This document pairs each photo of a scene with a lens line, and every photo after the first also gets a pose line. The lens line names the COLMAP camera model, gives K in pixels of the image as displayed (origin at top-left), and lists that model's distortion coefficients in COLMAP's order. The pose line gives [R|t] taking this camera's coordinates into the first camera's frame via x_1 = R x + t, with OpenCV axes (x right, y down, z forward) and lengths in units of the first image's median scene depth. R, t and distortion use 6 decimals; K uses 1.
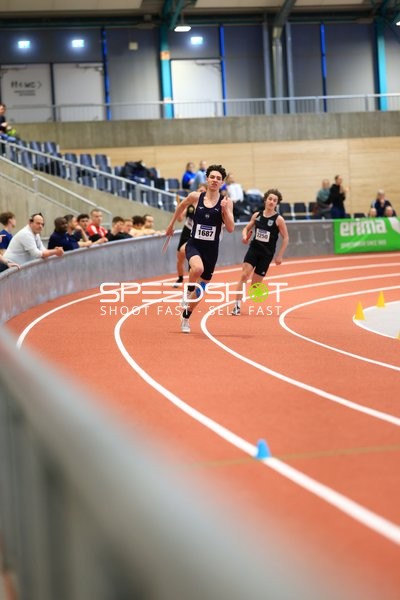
lens RADIAL K [[2569.1, 0, 215.3], [0, 2569.1, 297.3], [0, 0, 1]] dist [0.401188, 0.000000]
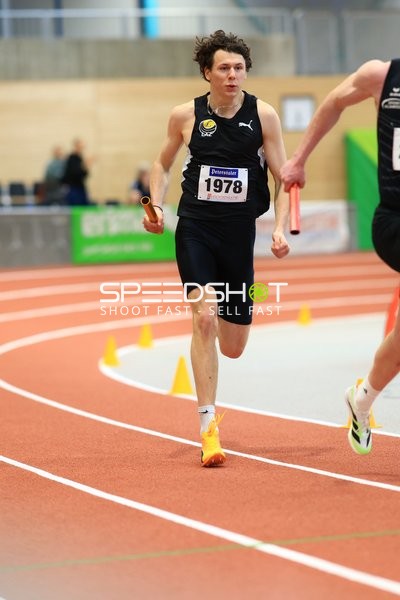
lens RADIAL K [[2569.1, 0, 196.6], [0, 2569.1, 306.1], [0, 0, 1]] dist [0.401188, 0.000000]
pose [[0.985096, 0.007242, 0.171853, -0.031822], [-0.005856, 0.999946, -0.008572, -0.001284], [-0.171906, 0.007438, 0.985085, 0.375169]]
